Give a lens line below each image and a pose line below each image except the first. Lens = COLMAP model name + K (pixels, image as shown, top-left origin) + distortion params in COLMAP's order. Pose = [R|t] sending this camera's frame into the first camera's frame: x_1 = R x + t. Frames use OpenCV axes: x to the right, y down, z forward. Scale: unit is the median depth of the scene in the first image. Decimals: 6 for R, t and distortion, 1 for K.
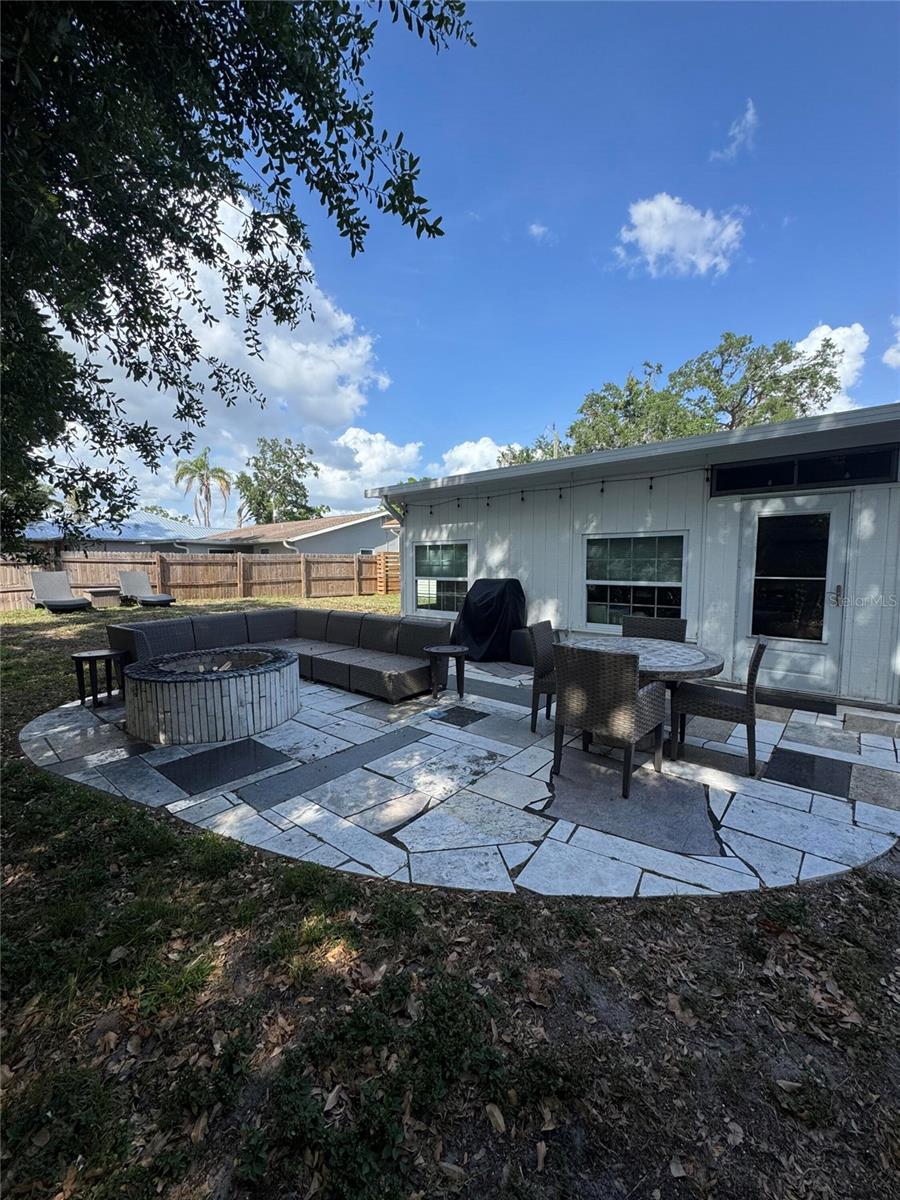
lens RADIAL K [[477.5, 0, 446.9], [0, 477.5, 604.6], [0, 0, 1]] dist [-0.002849, 0.001094]
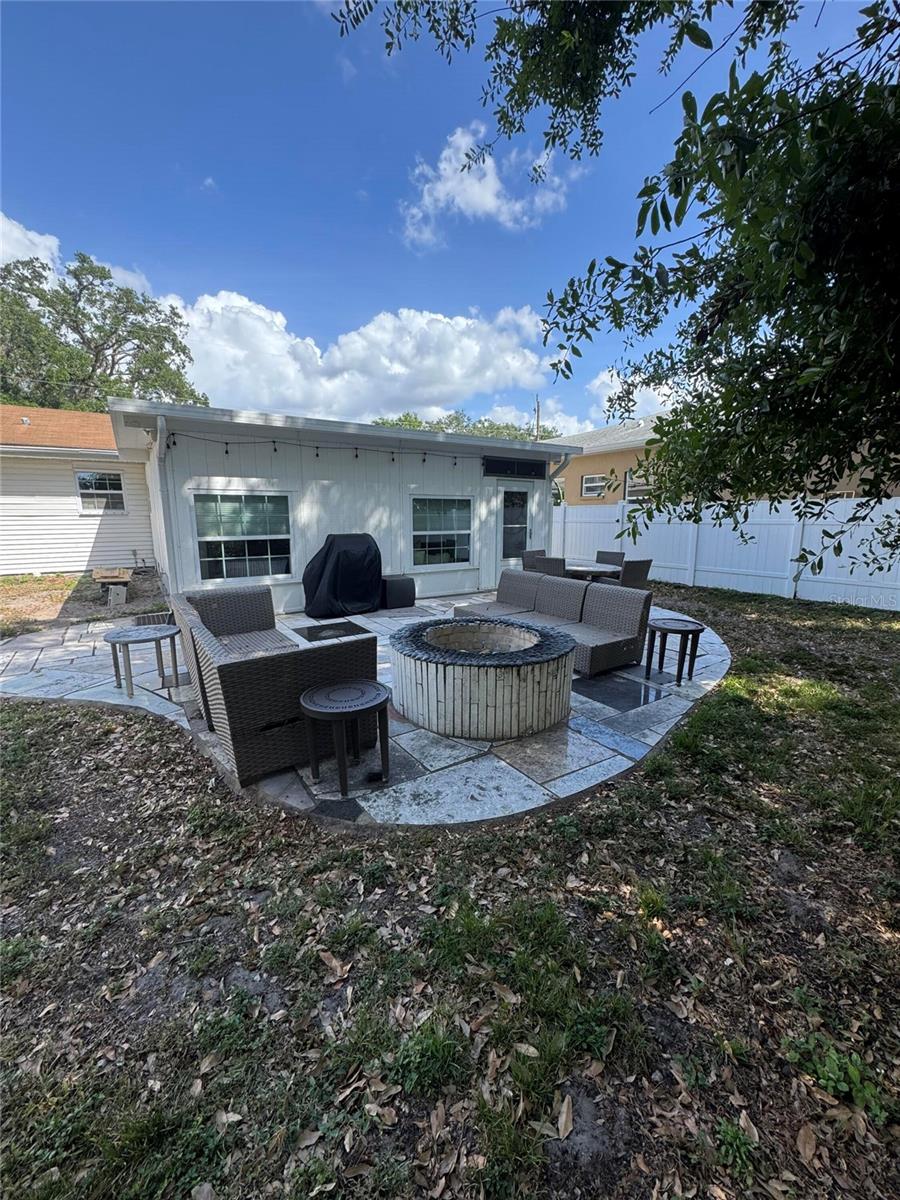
lens RADIAL K [[477.5, 0, 454.2], [0, 477.5, 603.2], [0, 0, 1]] dist [-0.002849, 0.001094]
pose [[0.260245, -0.170991, 0.950281, -0.299081], [0.079718, 0.984639, 0.155342, -0.017726], [-0.962246, 0.035327, 0.269878, 0.188115]]
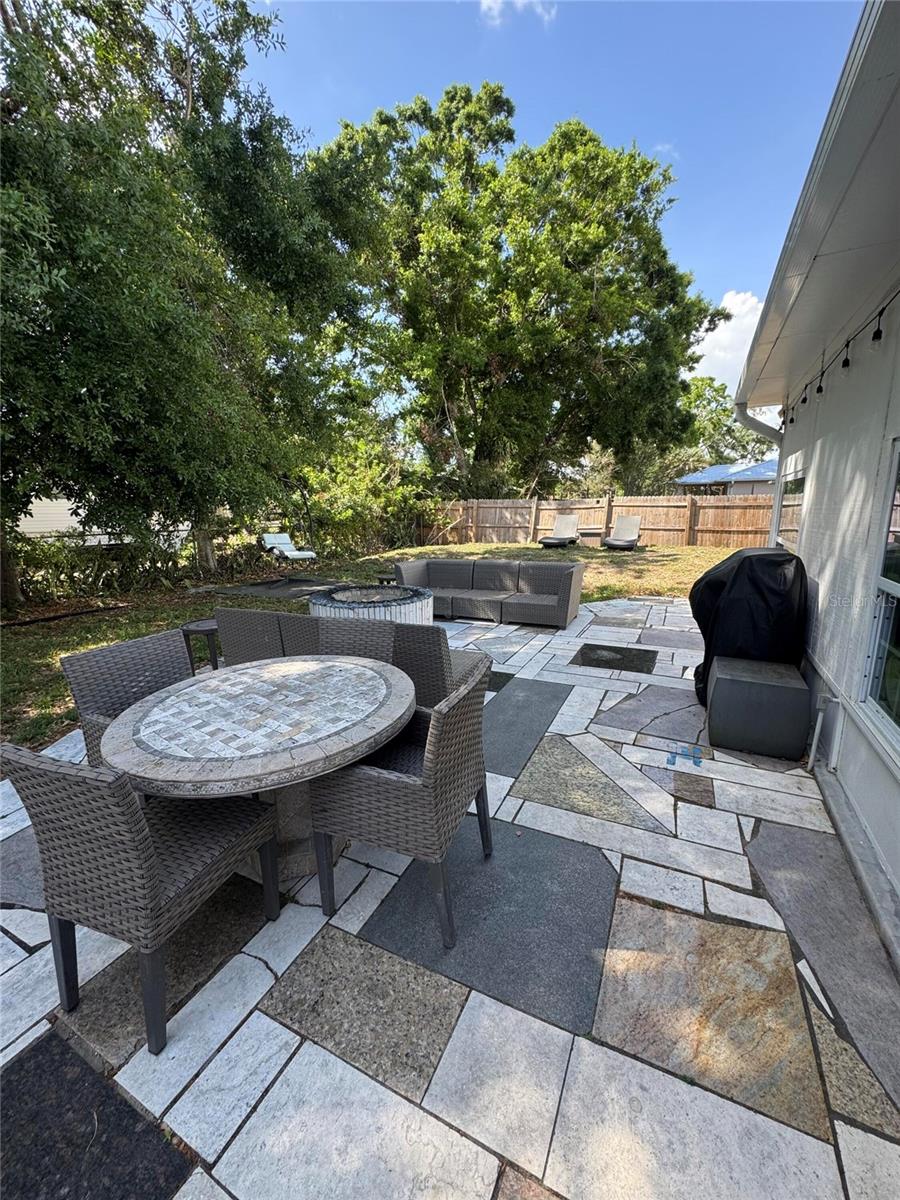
lens RADIAL K [[477.5, 0, 451.9], [0, 477.5, 597.8], [0, 0, 1]] dist [-0.002849, 0.001094]
pose [[0.239589, 0.183016, -0.953469, 0.181800], [-0.073695, 0.982667, 0.170102, -0.024007], [0.968073, 0.029512, 0.248923, 0.203858]]
